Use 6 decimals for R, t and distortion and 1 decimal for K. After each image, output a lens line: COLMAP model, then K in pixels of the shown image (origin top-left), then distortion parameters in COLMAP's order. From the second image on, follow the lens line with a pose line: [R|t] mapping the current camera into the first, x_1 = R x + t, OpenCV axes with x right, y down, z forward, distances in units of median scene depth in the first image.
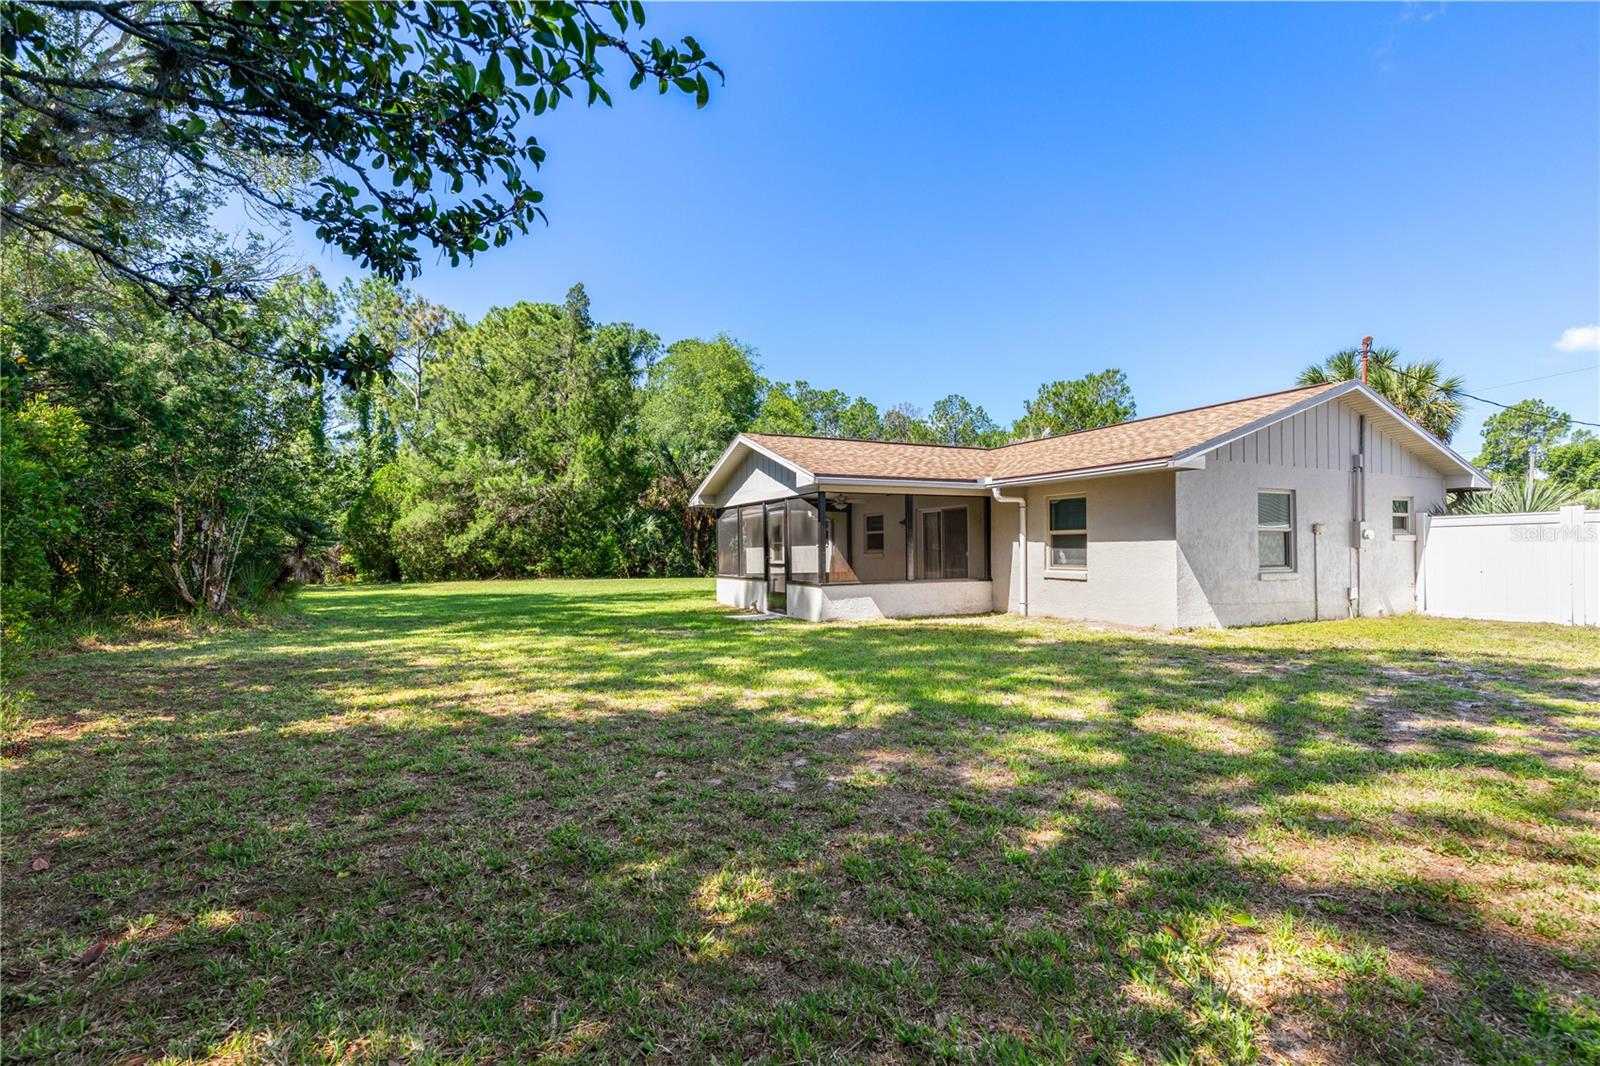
lens RADIAL K [[718.1, 0, 801.0], [0, 718.1, 547.7], [0, 0, 1]] dist [0.002059, -0.000262]
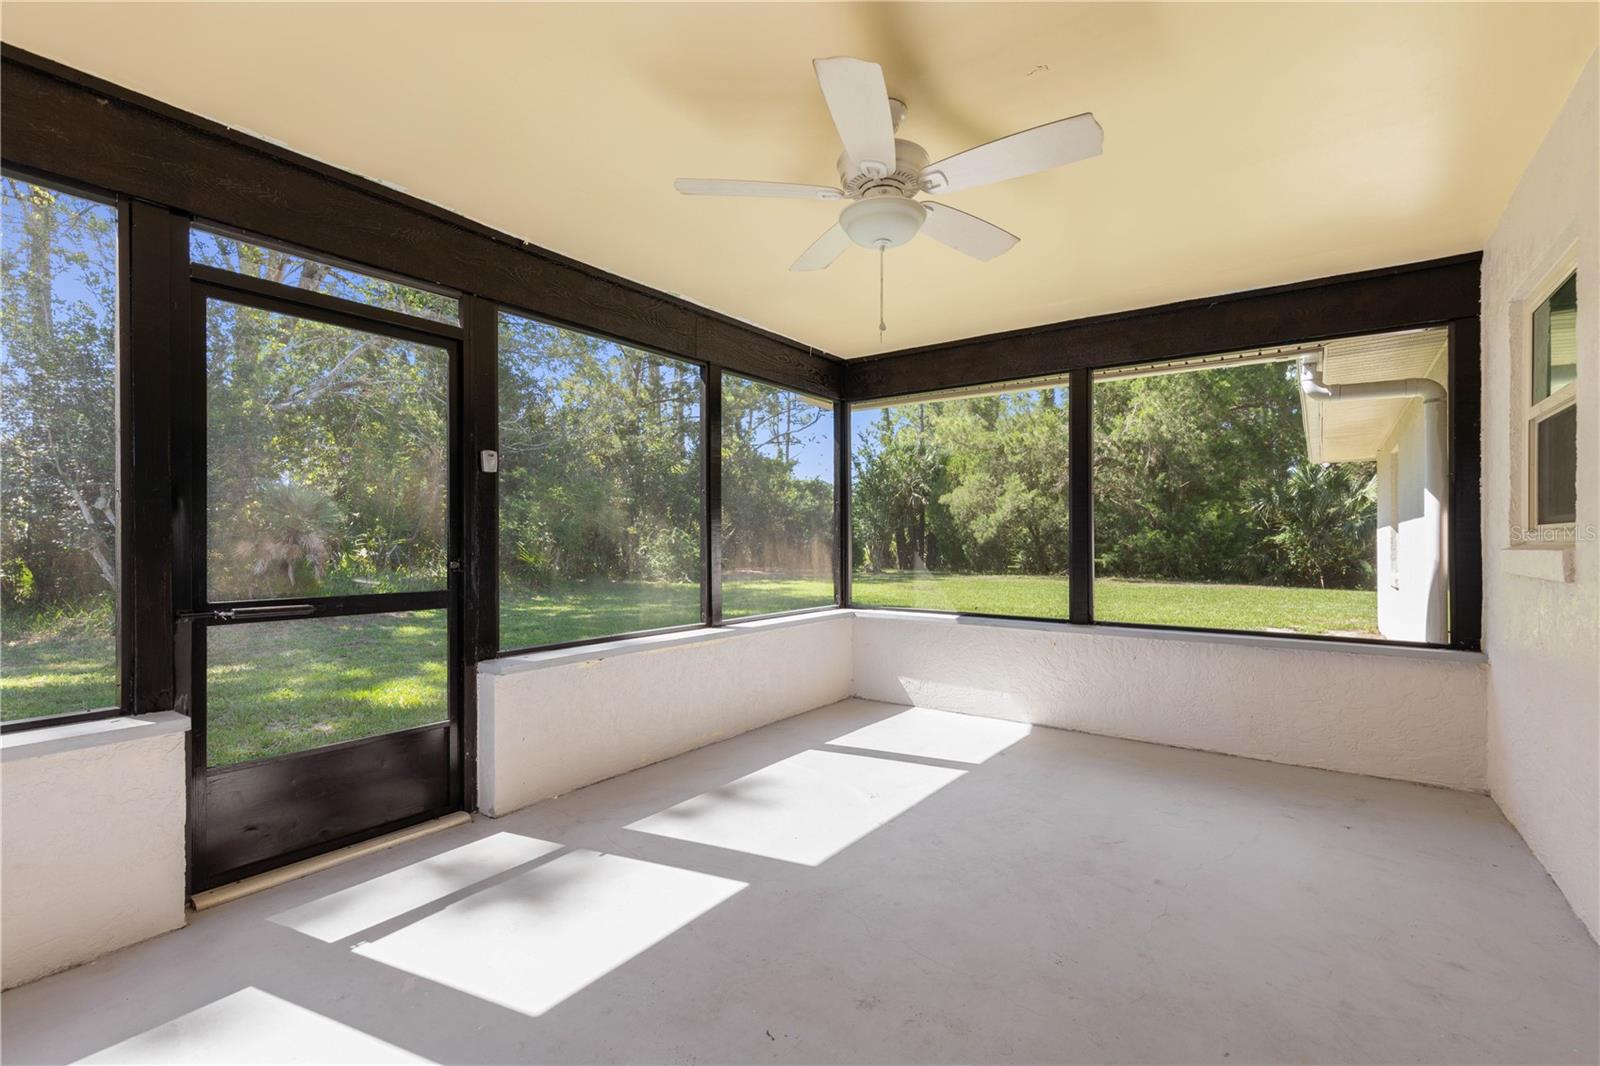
lens RADIAL K [[718.0, 0, 804.6], [0, 718.0, 543.5], [0, 0, 1]] dist [0.000844, -0.000493]
pose [[0.480884, 0.013068, -0.876687, 0.085844], [-0.001616, 0.999900, 0.014018, 0.003005], [0.876783, -0.005325, 0.480857, 0.432704]]
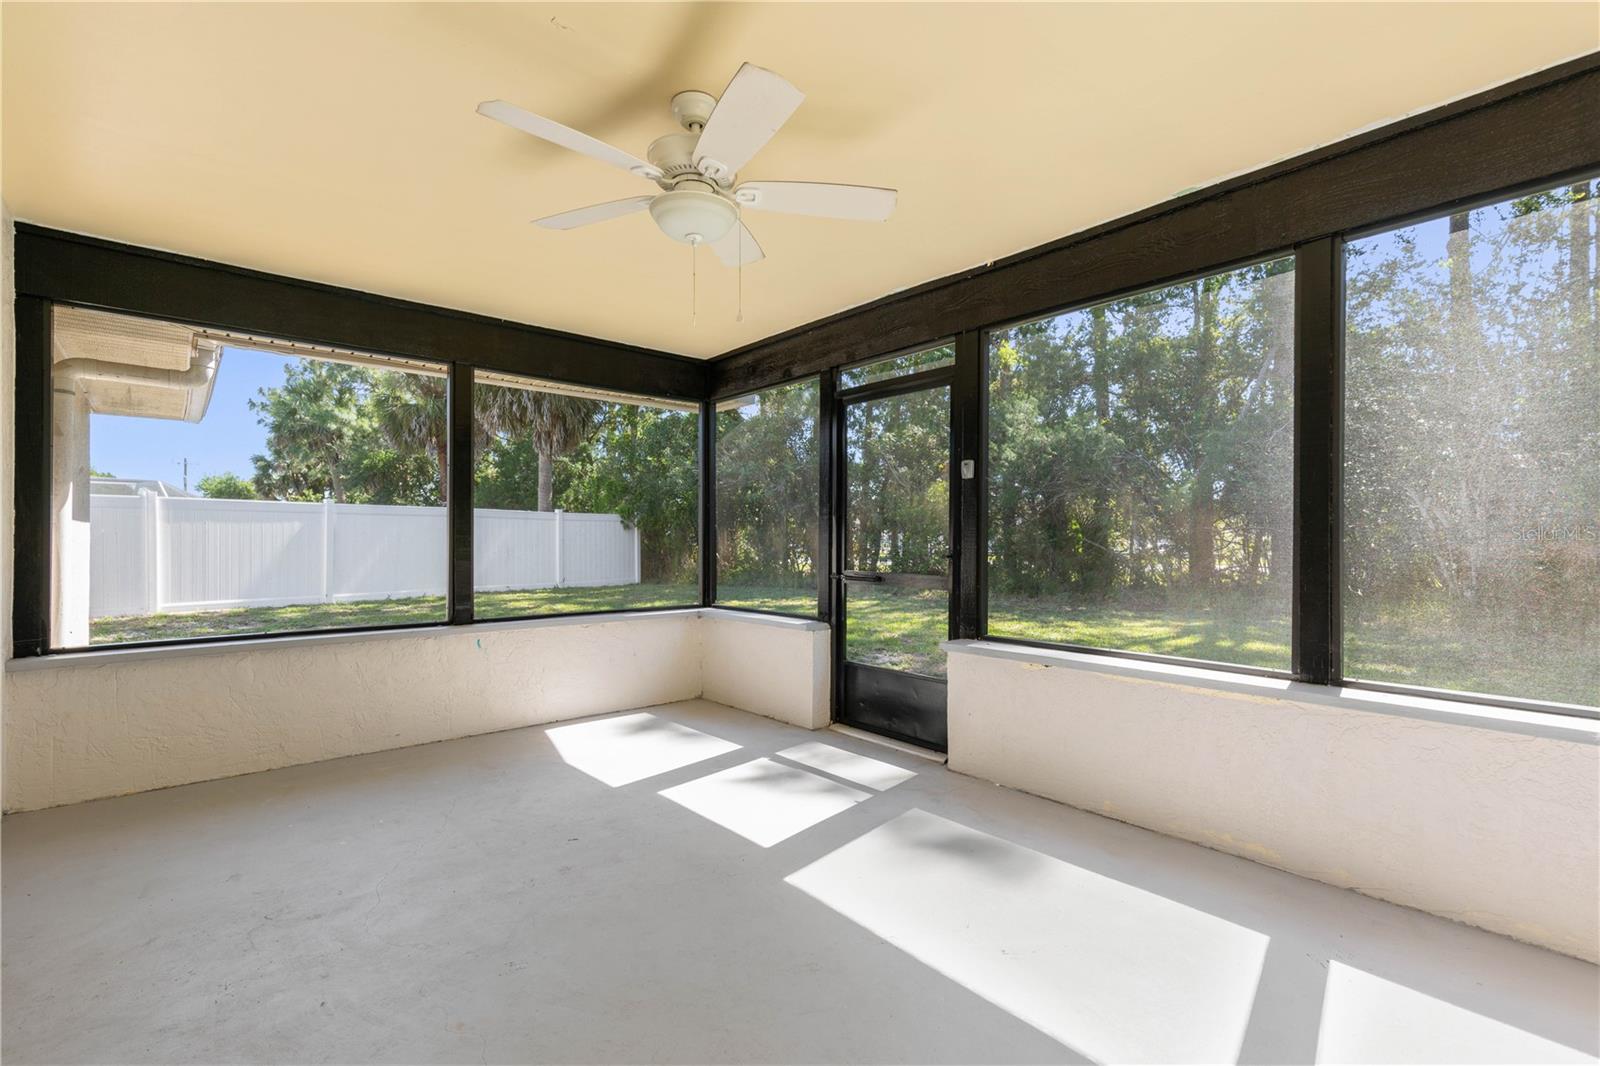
lens RADIAL K [[701.9, 0, 806.8], [0, 701.9, 540.9], [0, 0, 1]] dist [0.000566, 0.000015]
pose [[-0.962114, 0.010198, -0.272457, 0.035025], [0.009380, 0.999947, 0.004305, 0.003890], [0.272487, 0.001586, -0.962158, 0.542034]]
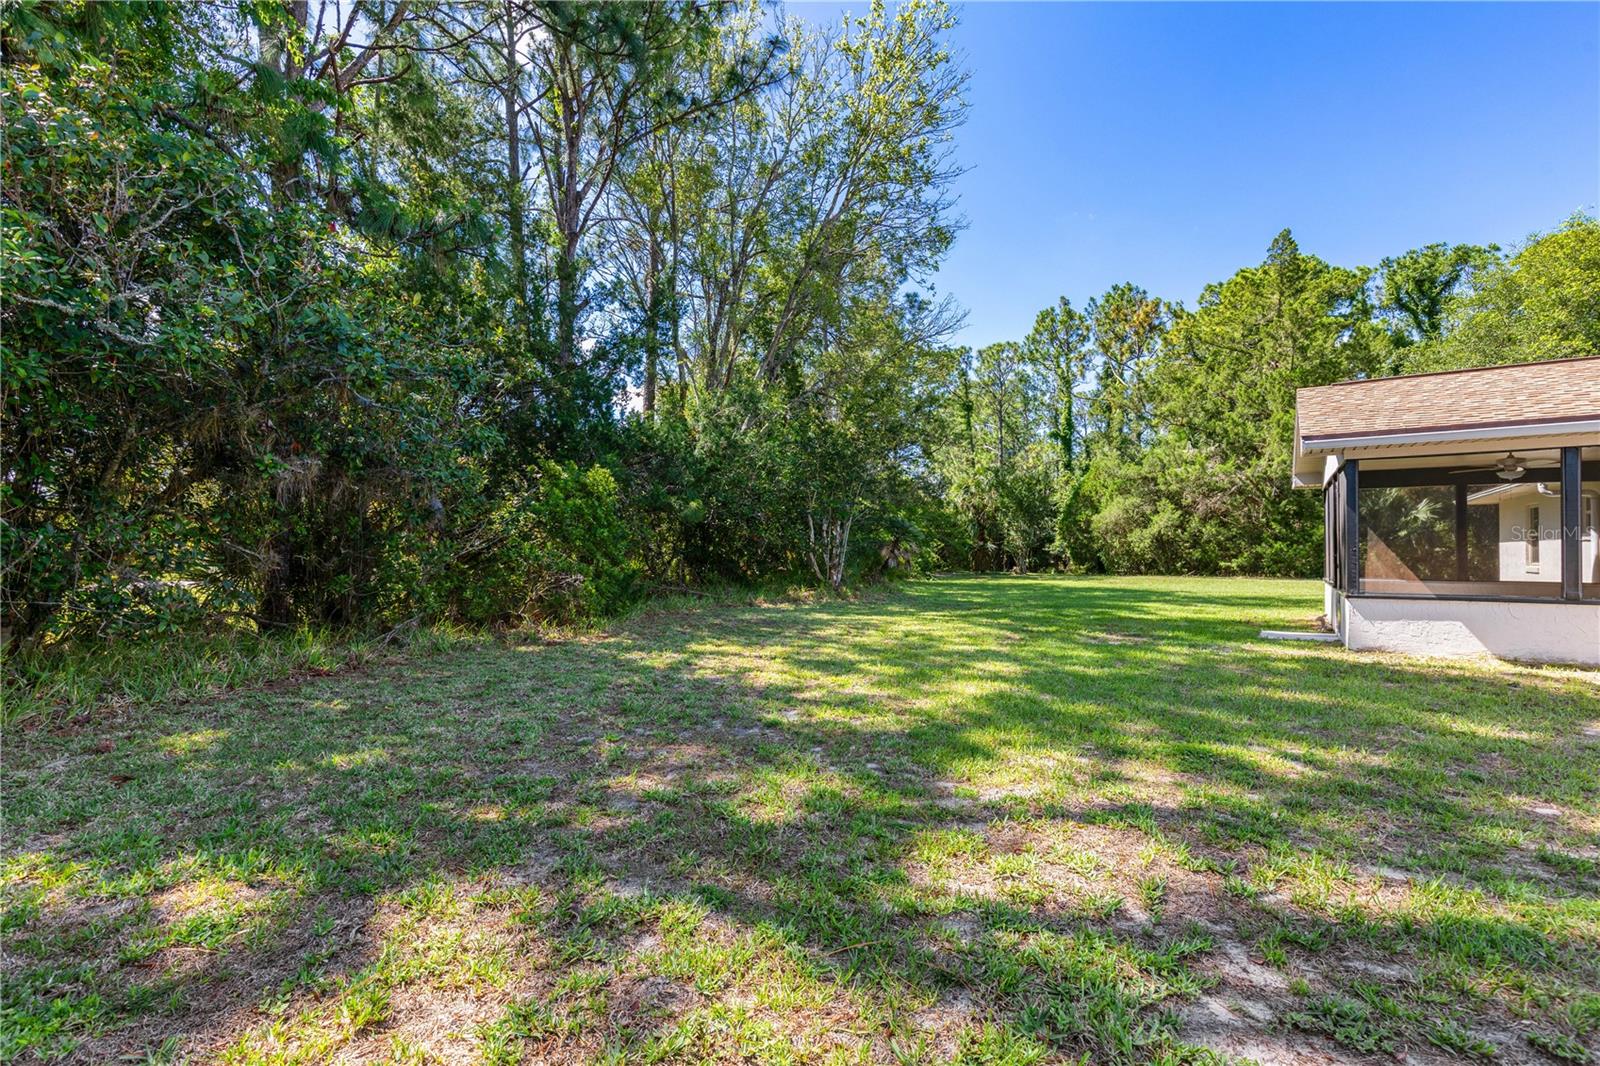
lens RADIAL K [[718.1, 0, 801.0], [0, 718.1, 547.7], [0, 0, 1]] dist [0.002059, -0.000262]
pose [[0.508631, 0.005958, -0.860964, 0.132365], [0.000612, 0.999973, 0.007281, 0.000154], [0.860984, -0.004230, 0.508614, 0.076963]]
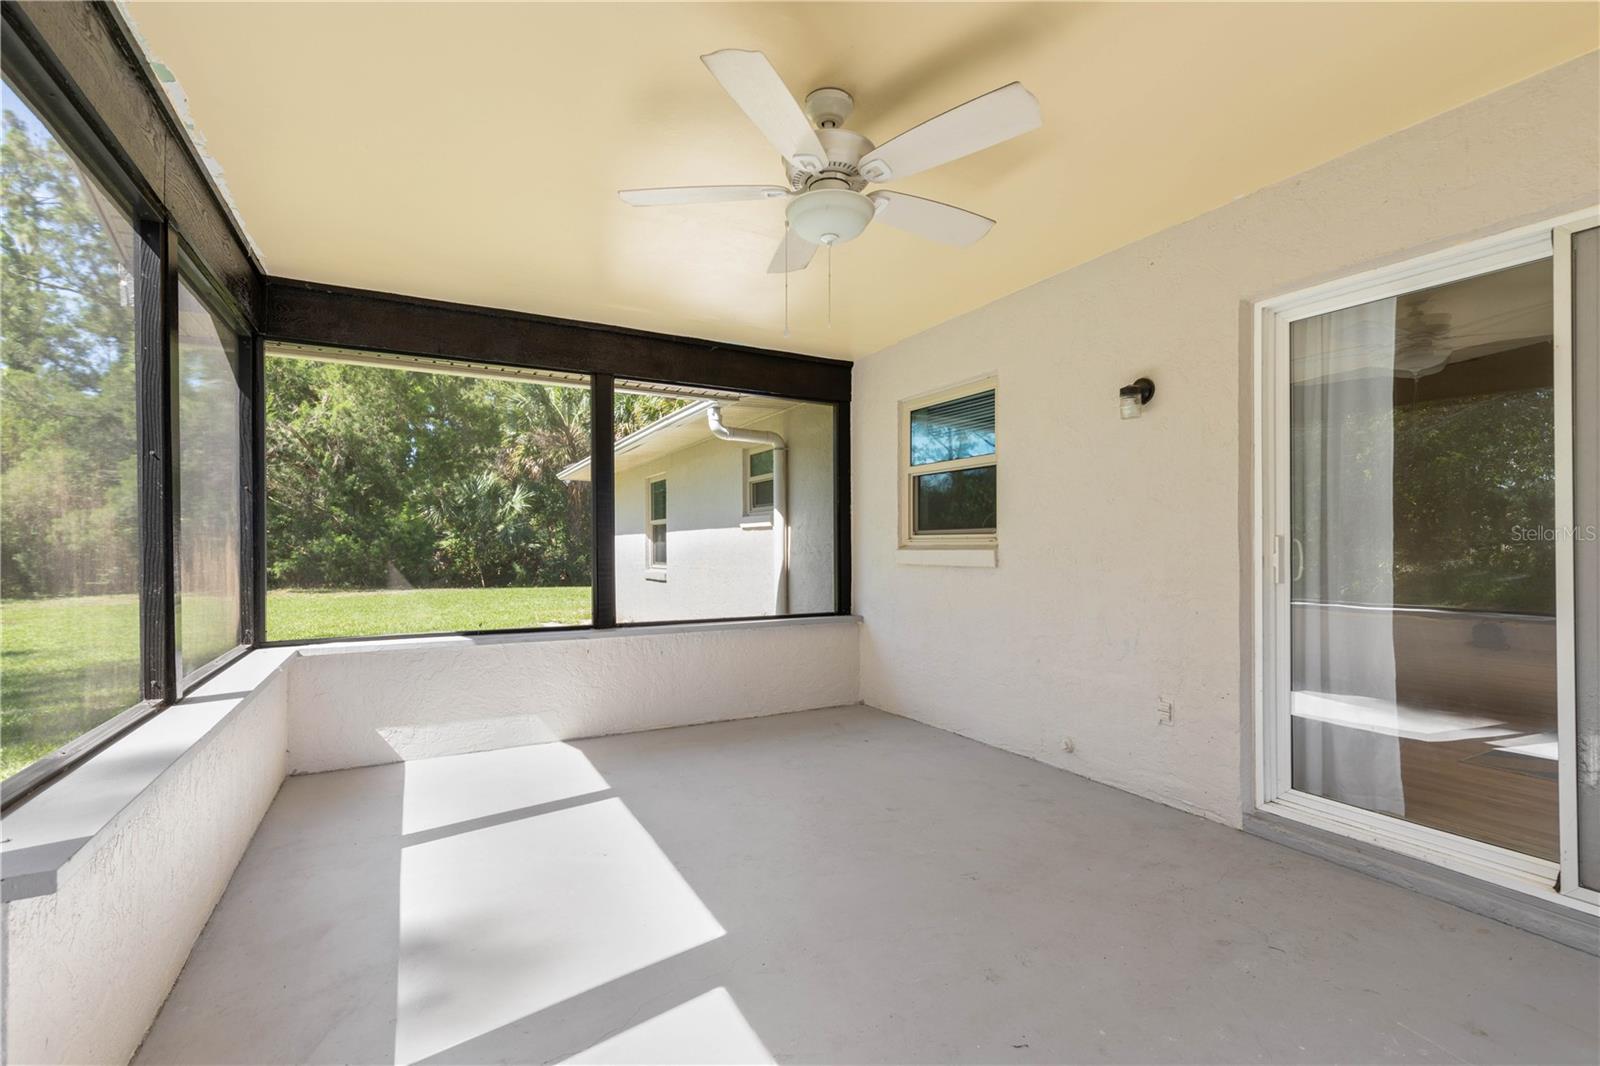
lens RADIAL K [[718.0, 0, 804.6], [0, 718.0, 543.5], [0, 0, 1]] dist [0.000844, -0.000493]
pose [[0.998421, 0.006919, 0.055742, 0.021104], [-0.006990, 0.999975, 0.001083, 0.003529], [-0.055734, -0.001471, 0.998445, 0.405086]]
